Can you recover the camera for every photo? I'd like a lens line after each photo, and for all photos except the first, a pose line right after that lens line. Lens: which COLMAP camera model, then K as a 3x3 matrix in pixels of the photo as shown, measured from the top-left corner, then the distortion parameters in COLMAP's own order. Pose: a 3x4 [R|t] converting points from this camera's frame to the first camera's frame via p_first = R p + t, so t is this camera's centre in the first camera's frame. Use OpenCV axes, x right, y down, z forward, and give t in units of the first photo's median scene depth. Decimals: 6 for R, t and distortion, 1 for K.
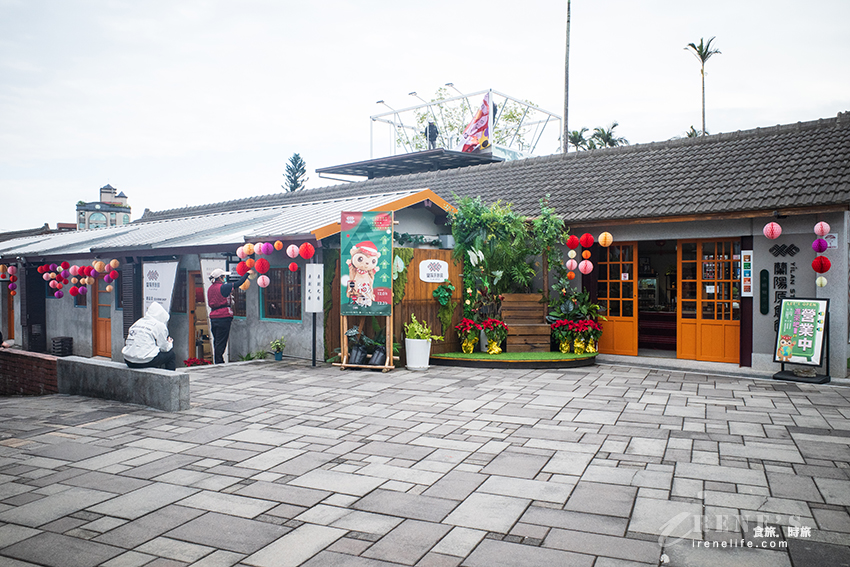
lens RADIAL K [[670.9, 0, 424.8], [0, 670.9, 283.7], [0, 0, 1]] dist [-0.040987, 0.026122]
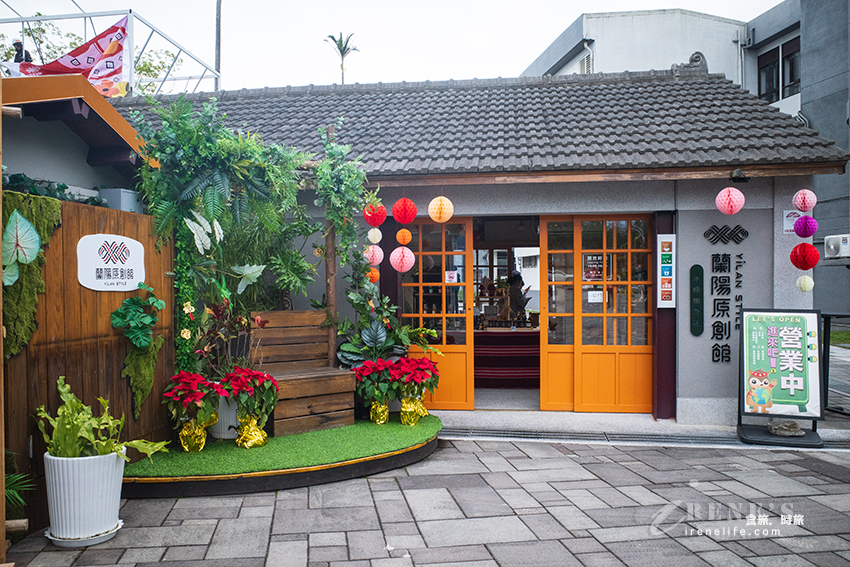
lens RADIAL K [[670.9, 0, 424.9], [0, 670.9, 284.6], [0, 0, 1]] dist [-0.040987, 0.026122]
pose [[0.840156, -0.007202, 0.542298, -0.045074], [0.009155, 0.999958, -0.000902, -0.003954], [-0.542268, 0.005722, 0.840186, 0.560350]]
